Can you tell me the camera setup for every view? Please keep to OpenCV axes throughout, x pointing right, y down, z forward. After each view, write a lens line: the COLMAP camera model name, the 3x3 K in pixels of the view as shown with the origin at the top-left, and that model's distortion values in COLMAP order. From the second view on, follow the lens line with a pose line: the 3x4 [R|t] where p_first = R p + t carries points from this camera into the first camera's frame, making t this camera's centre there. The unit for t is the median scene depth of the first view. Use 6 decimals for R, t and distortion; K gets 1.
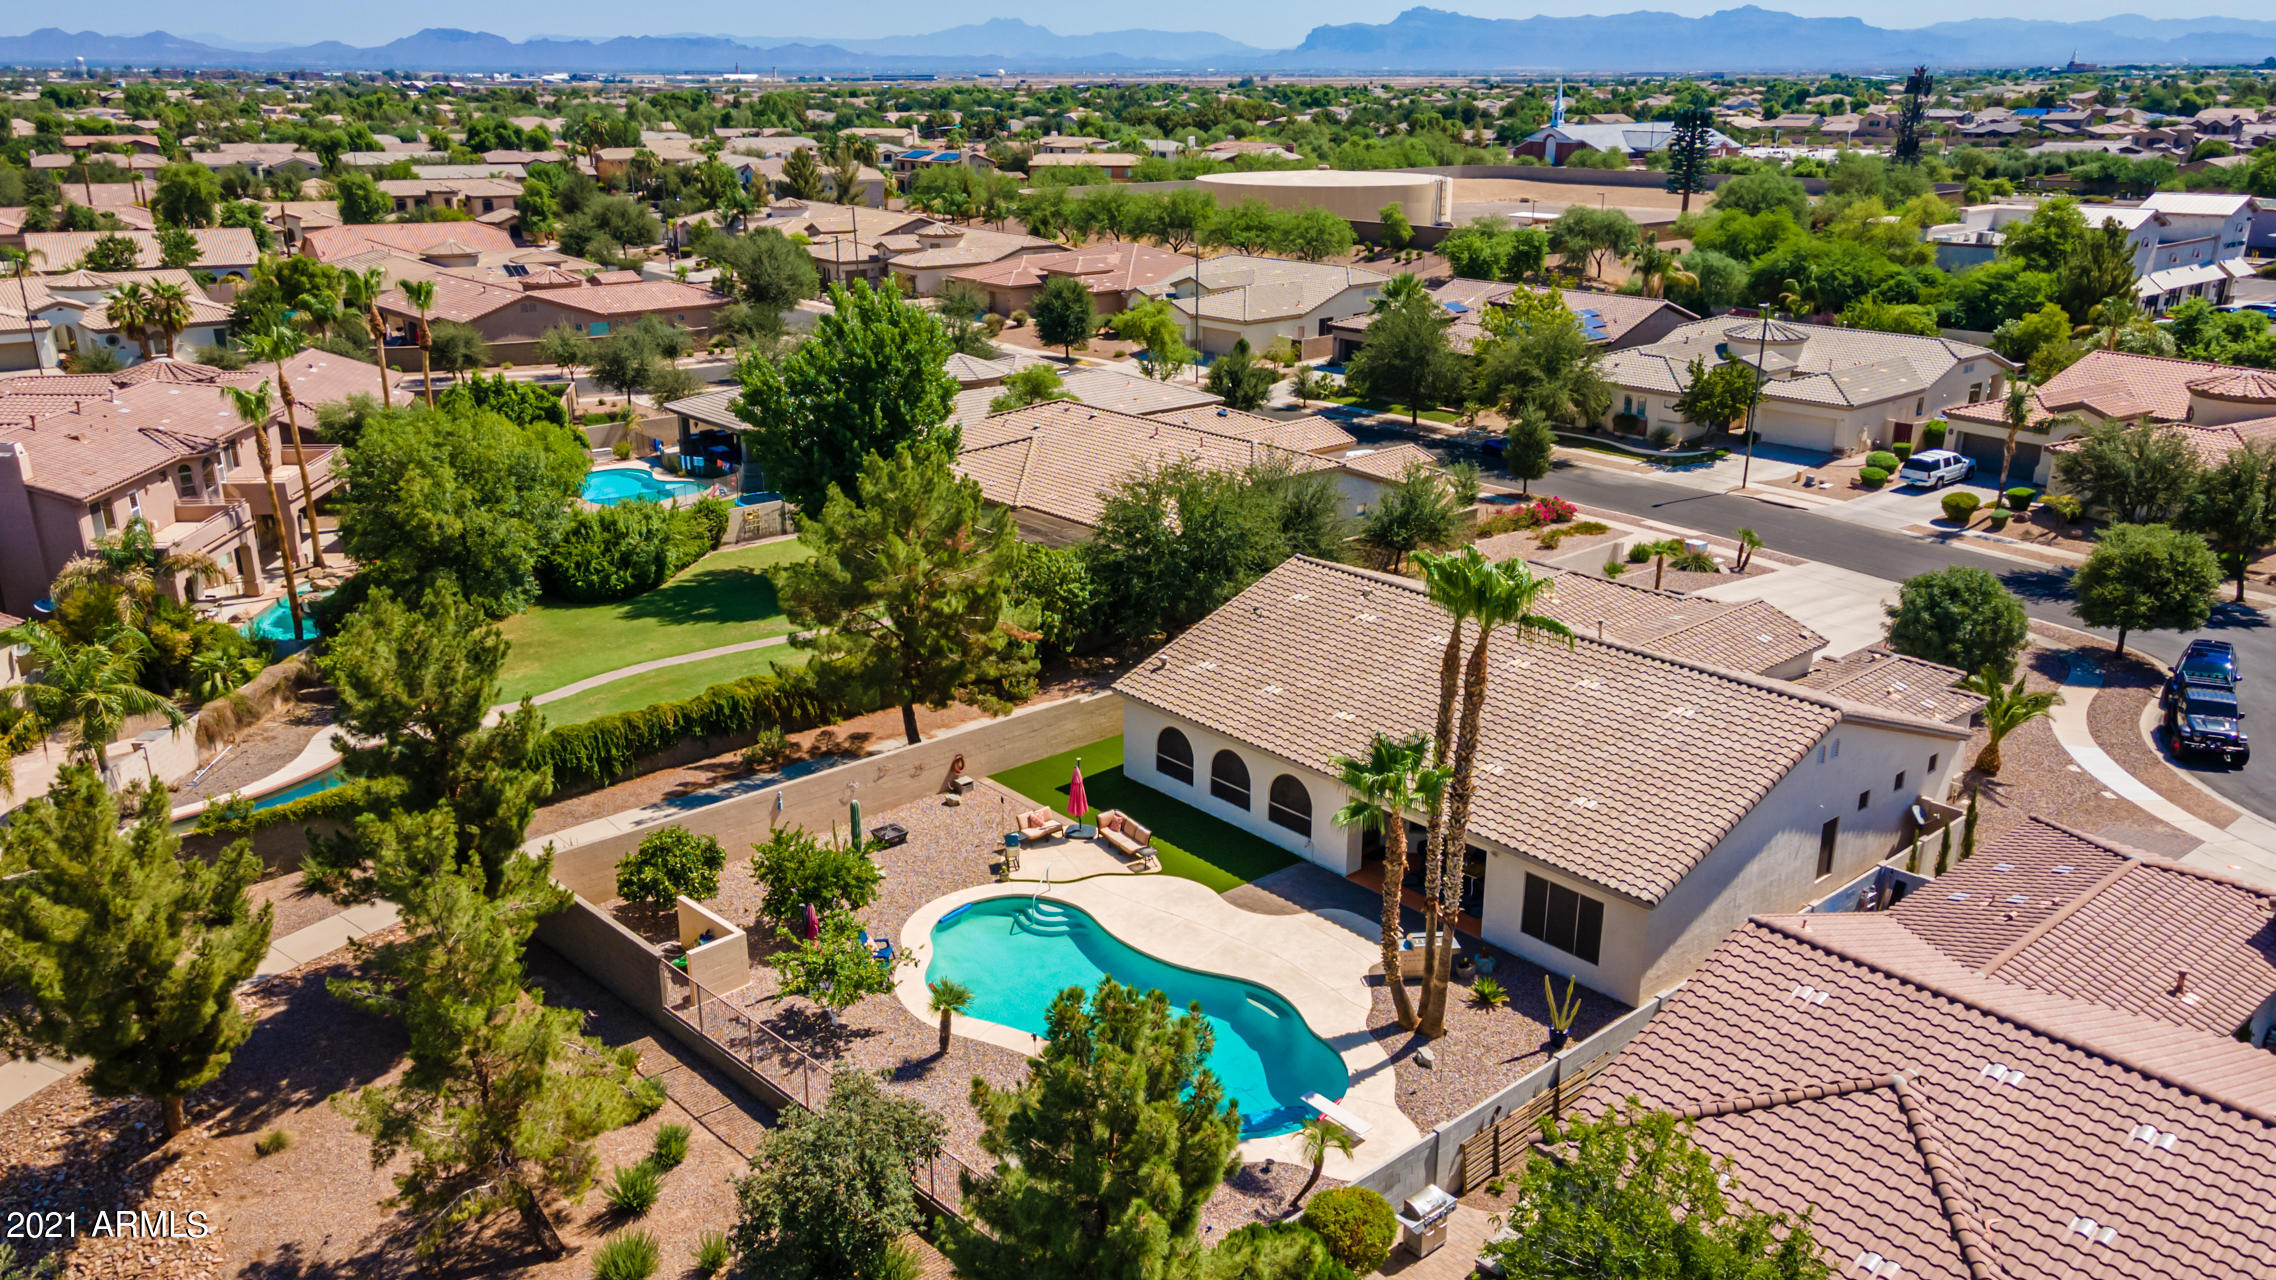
lens RADIAL K [[1688.4, 0, 1136.0], [0, 1688.4, 628.2], [0, 0, 1]] dist [0.010555, 0.049939]
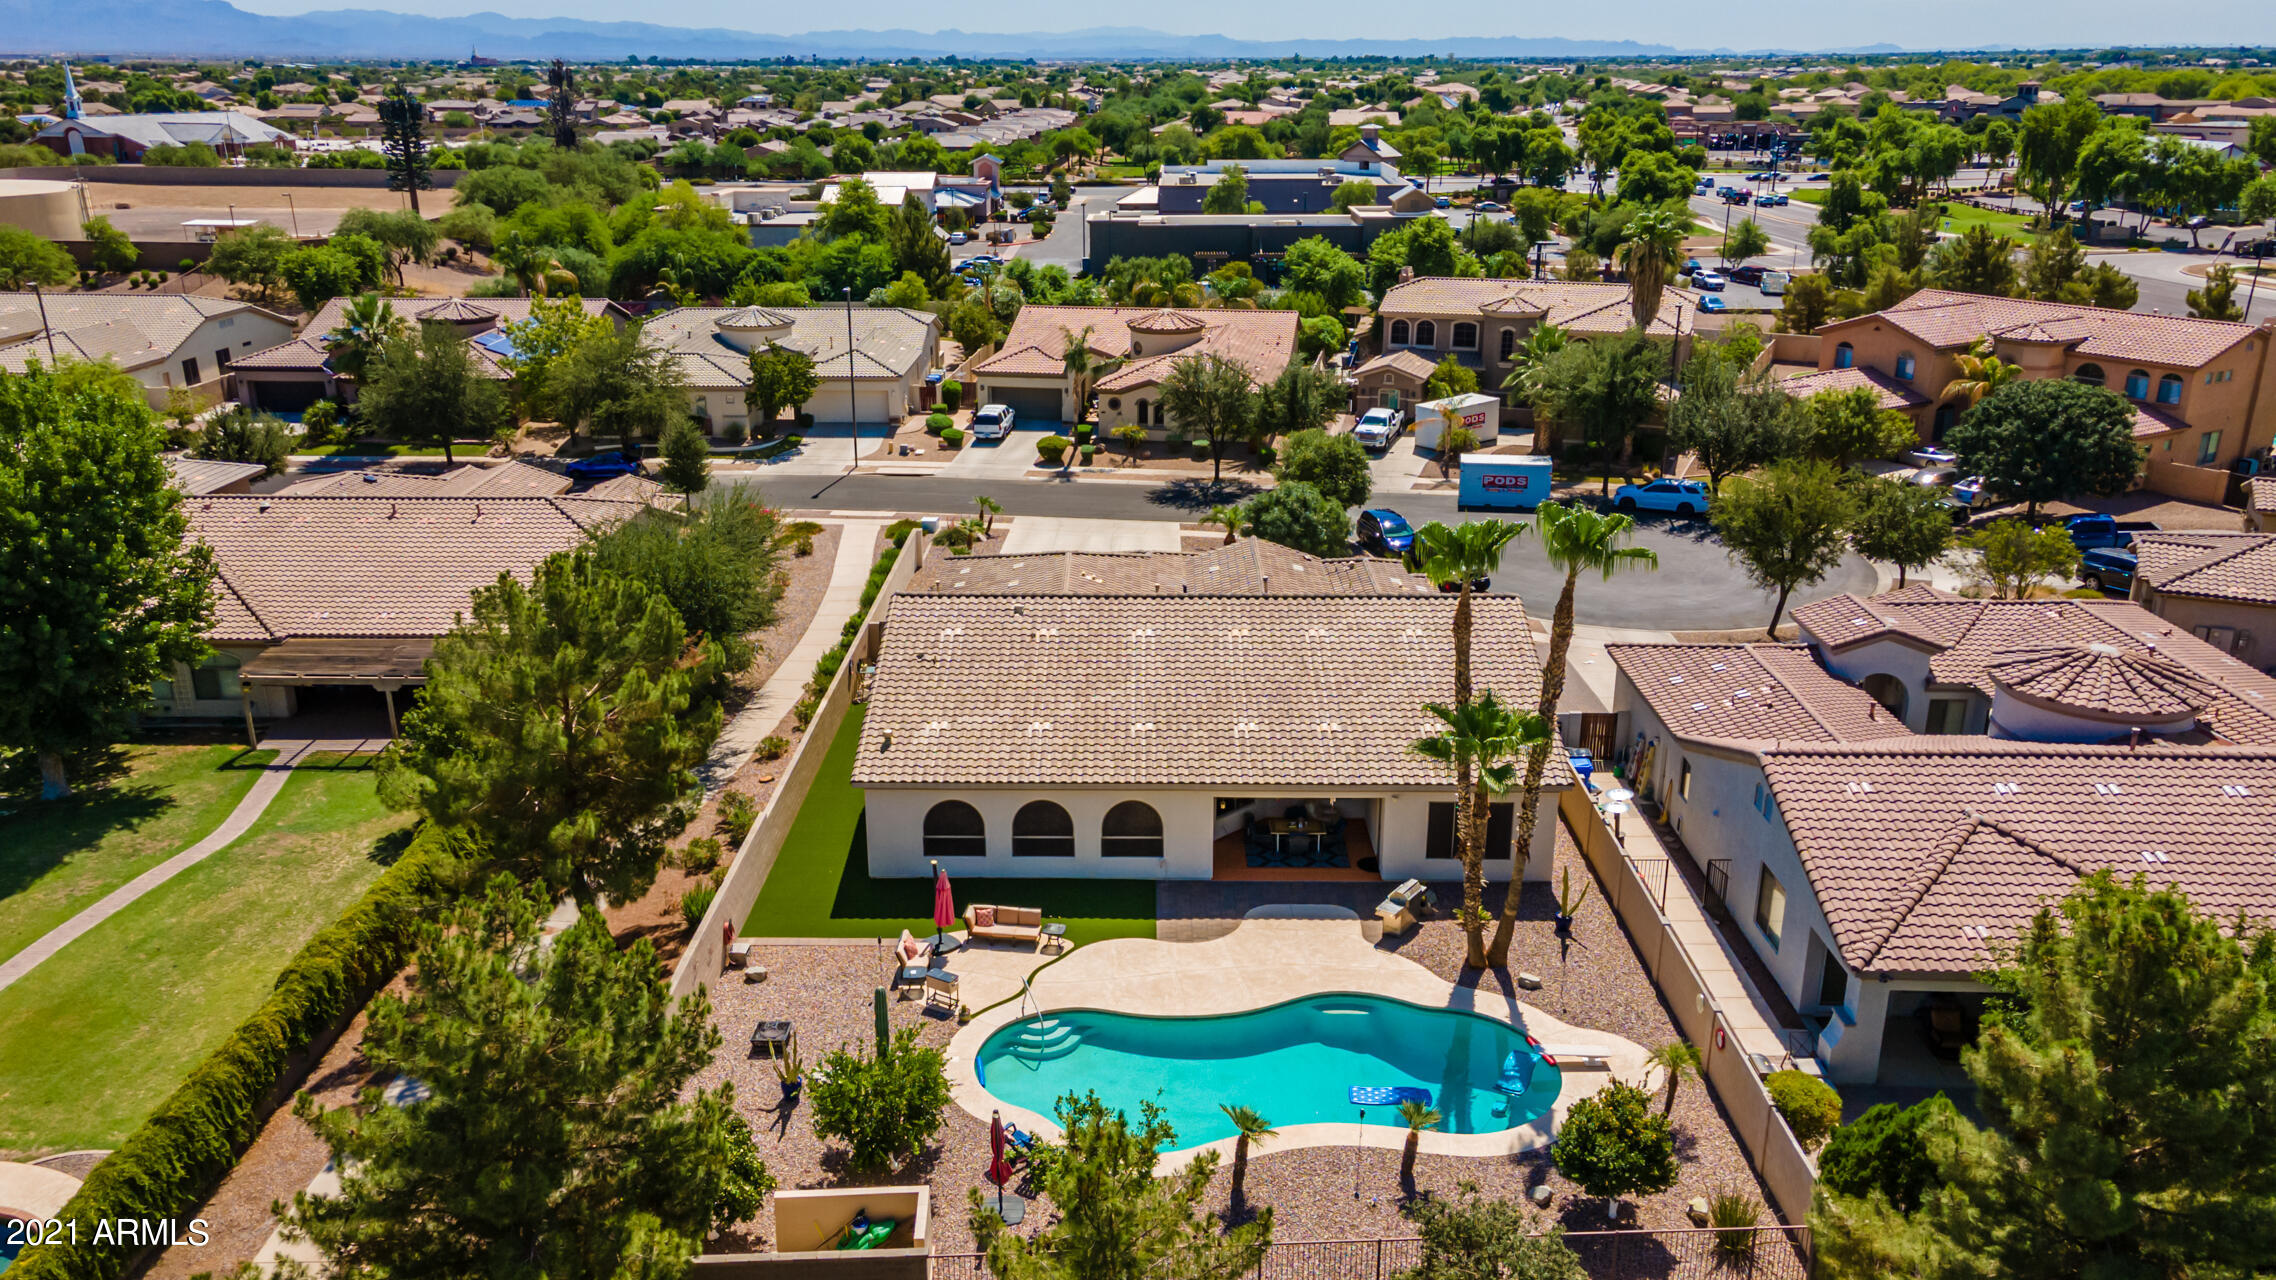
lens RADIAL K [[1688.4, 0, 1128.6], [0, 1688.4, 646.1], [0, 0, 1]] dist [0.010555, 0.049939]
pose [[0.668904, -0.241618, 0.702985, -0.384926], [0.231384, 0.966396, 0.111986, -0.072414], [-0.706420, 0.087752, 0.702332, 0.220007]]
